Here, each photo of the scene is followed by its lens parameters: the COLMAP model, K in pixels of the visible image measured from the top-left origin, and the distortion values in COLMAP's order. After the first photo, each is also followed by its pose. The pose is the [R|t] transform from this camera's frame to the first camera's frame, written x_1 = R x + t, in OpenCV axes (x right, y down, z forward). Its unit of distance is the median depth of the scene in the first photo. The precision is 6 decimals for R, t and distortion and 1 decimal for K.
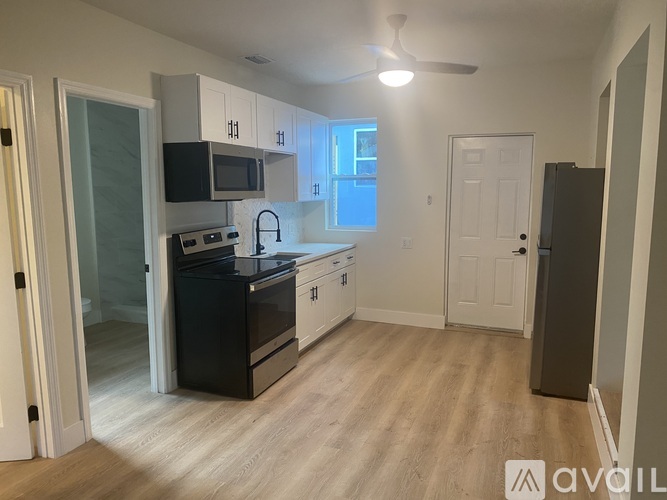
lens RADIAL K [[492.8, 0, 334.6], [0, 492.8, 248.1], [0, 0, 1]] dist [-0.002418, -0.004432]
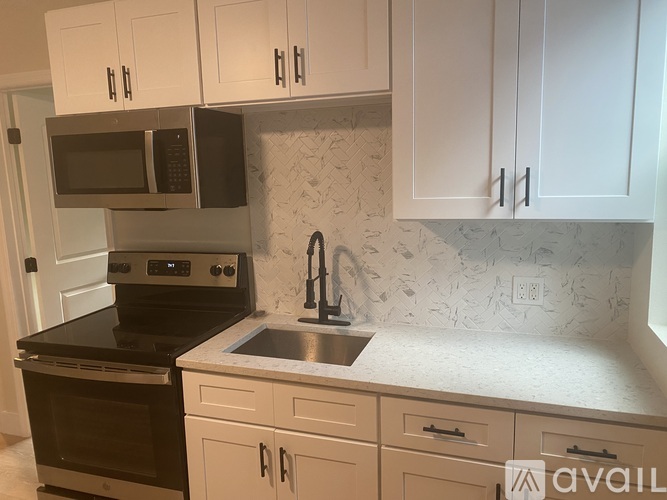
lens RADIAL K [[493.2, 0, 333.5], [0, 493.2, 250.0], [0, 0, 1]] dist [-0.000698, -0.003144]
pose [[0.054746, 0.155851, -0.986262, 0.407448], [-0.102818, 0.983373, 0.149687, -0.172937], [0.993193, 0.093210, 0.069860, 1.289611]]
